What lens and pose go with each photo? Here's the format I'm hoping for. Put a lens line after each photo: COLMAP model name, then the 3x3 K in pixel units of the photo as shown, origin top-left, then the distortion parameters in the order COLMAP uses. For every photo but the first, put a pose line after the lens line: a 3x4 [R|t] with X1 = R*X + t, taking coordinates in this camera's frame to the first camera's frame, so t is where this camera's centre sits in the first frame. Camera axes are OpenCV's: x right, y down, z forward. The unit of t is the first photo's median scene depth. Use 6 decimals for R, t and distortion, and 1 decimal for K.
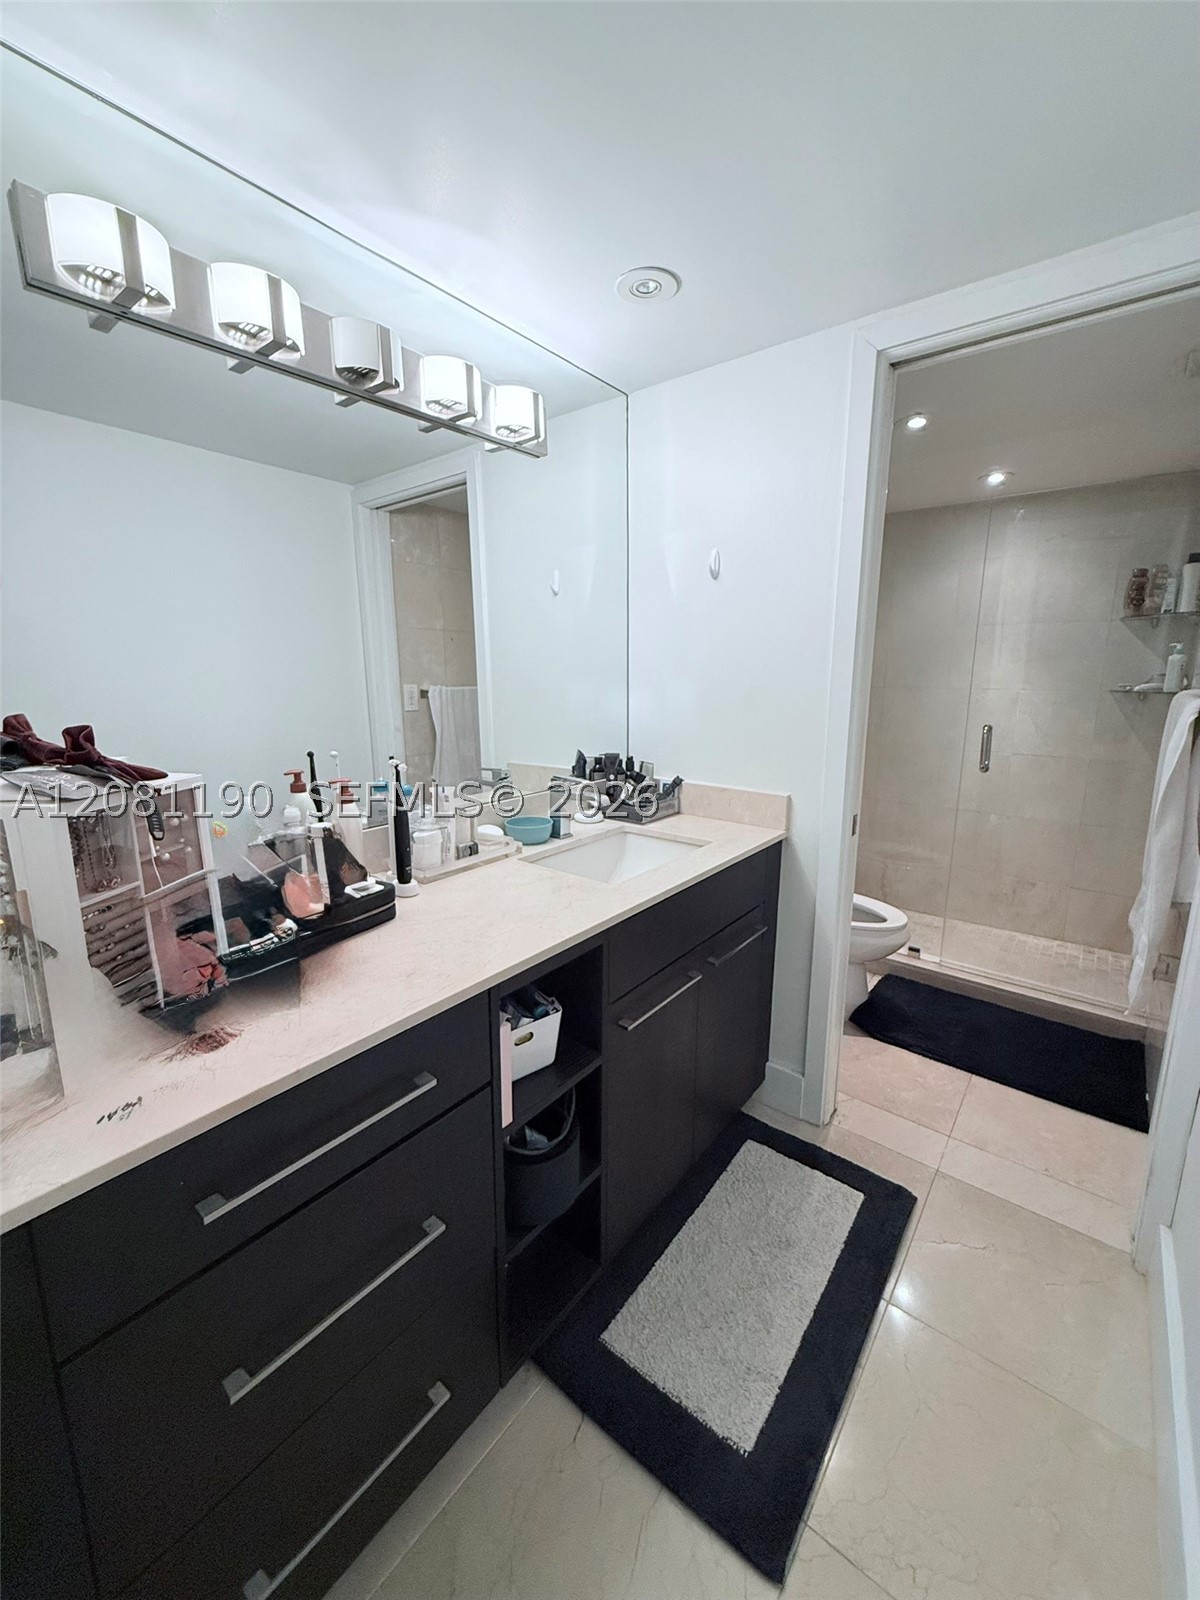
lens RADIAL K [[637.9, 0, 602.3], [0, 637.9, 793.8], [0, 0, 1]] dist [-0.000692, 0.000110]
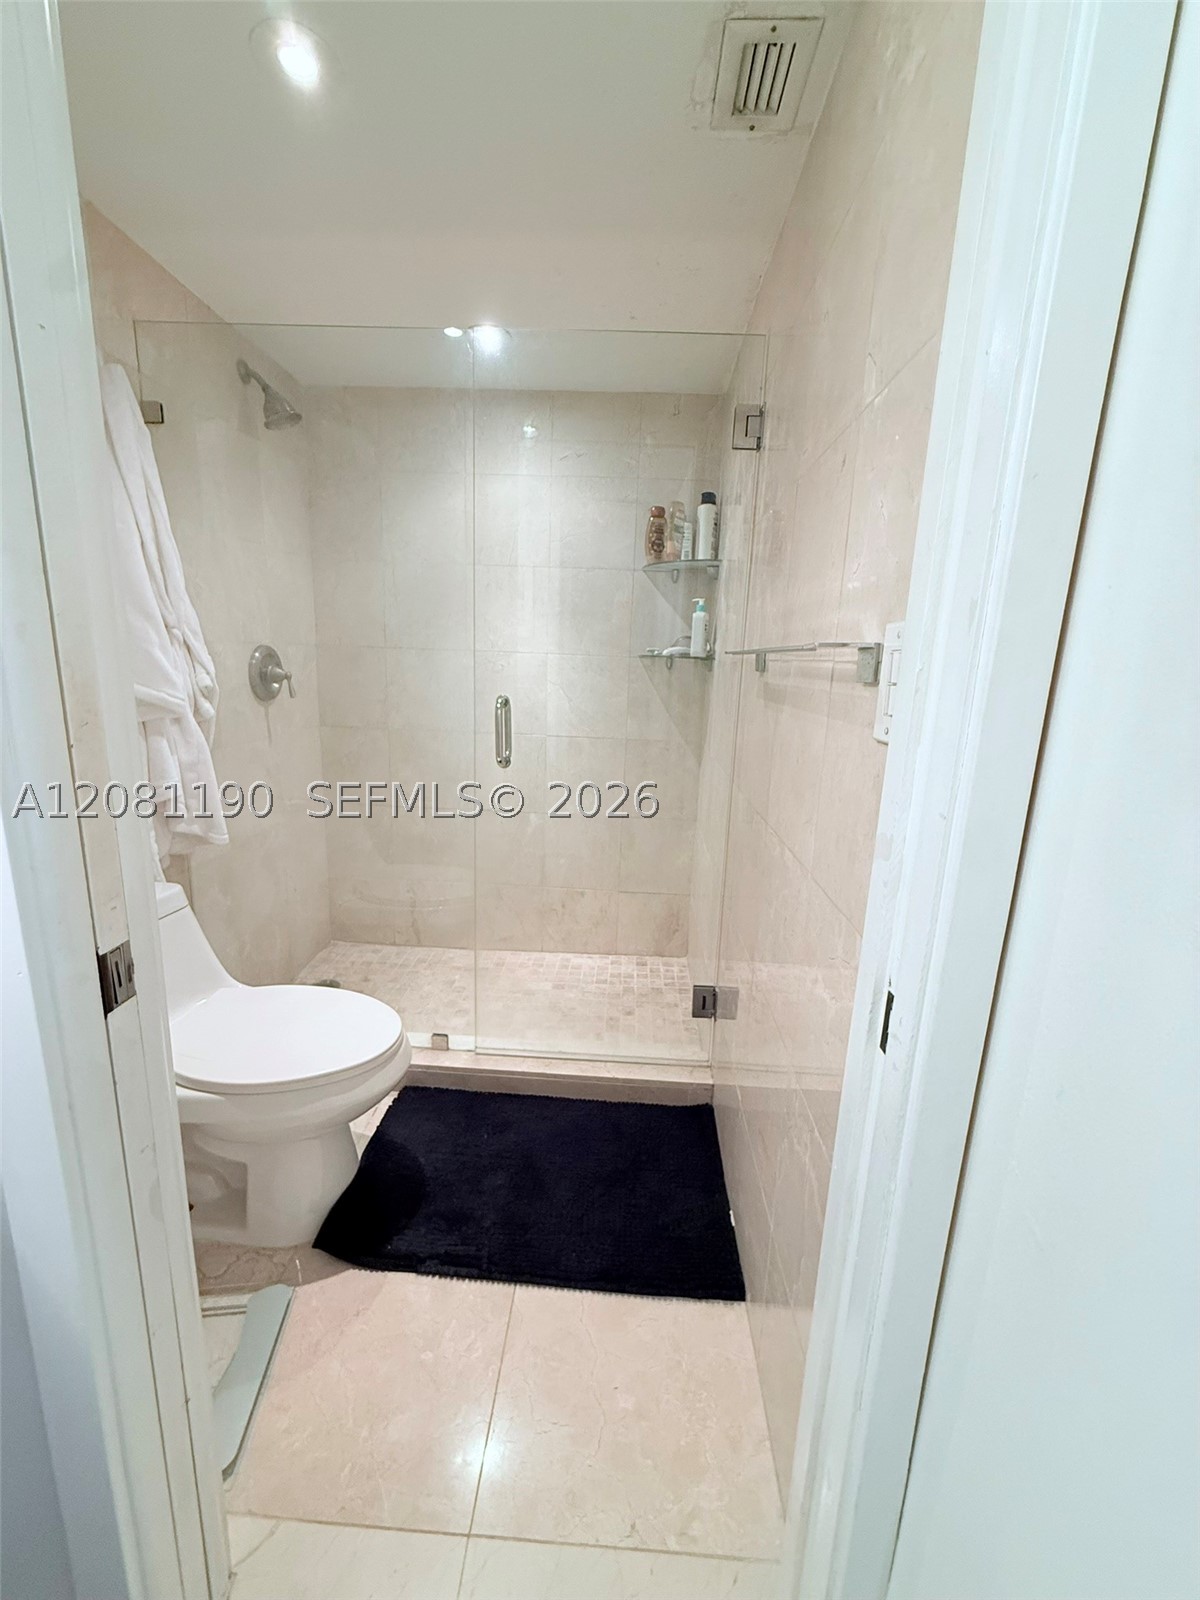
lens RADIAL K [[637.9, 0, 602.3], [0, 637.9, 793.8], [0, 0, 1]] dist [-0.000692, 0.000110]
pose [[0.807937, -0.091886, 0.582061, 0.280052], [0.077099, 0.995760, 0.050175, -0.030885], [-0.584204, 0.004338, 0.811595, 0.385638]]
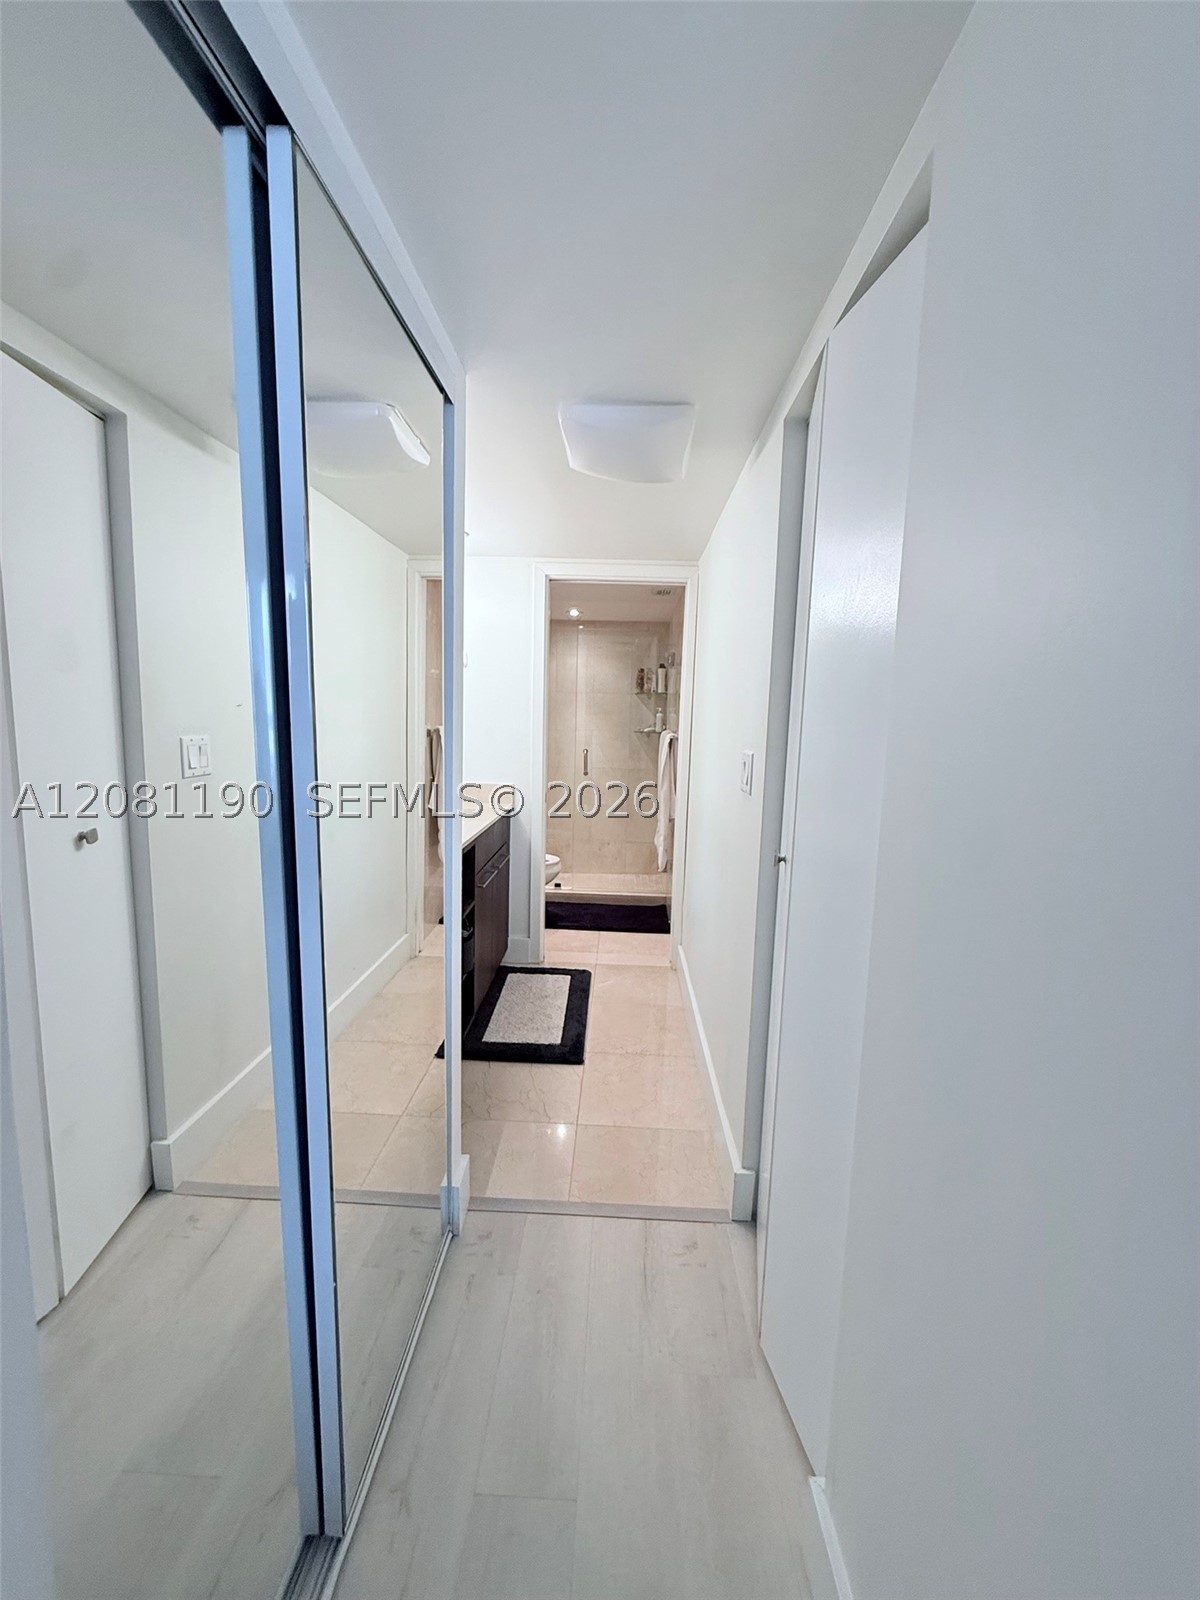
lens RADIAL K [[637.9, 0, 602.3], [0, 637.9, 793.8], [0, 0, 1]] dist [-0.000692, 0.000110]
pose [[0.802709, -0.048844, 0.594367, -0.420161], [0.090700, 0.995045, -0.040722, 0.091782], [-0.589433, 0.086597, 0.803162, -0.452598]]
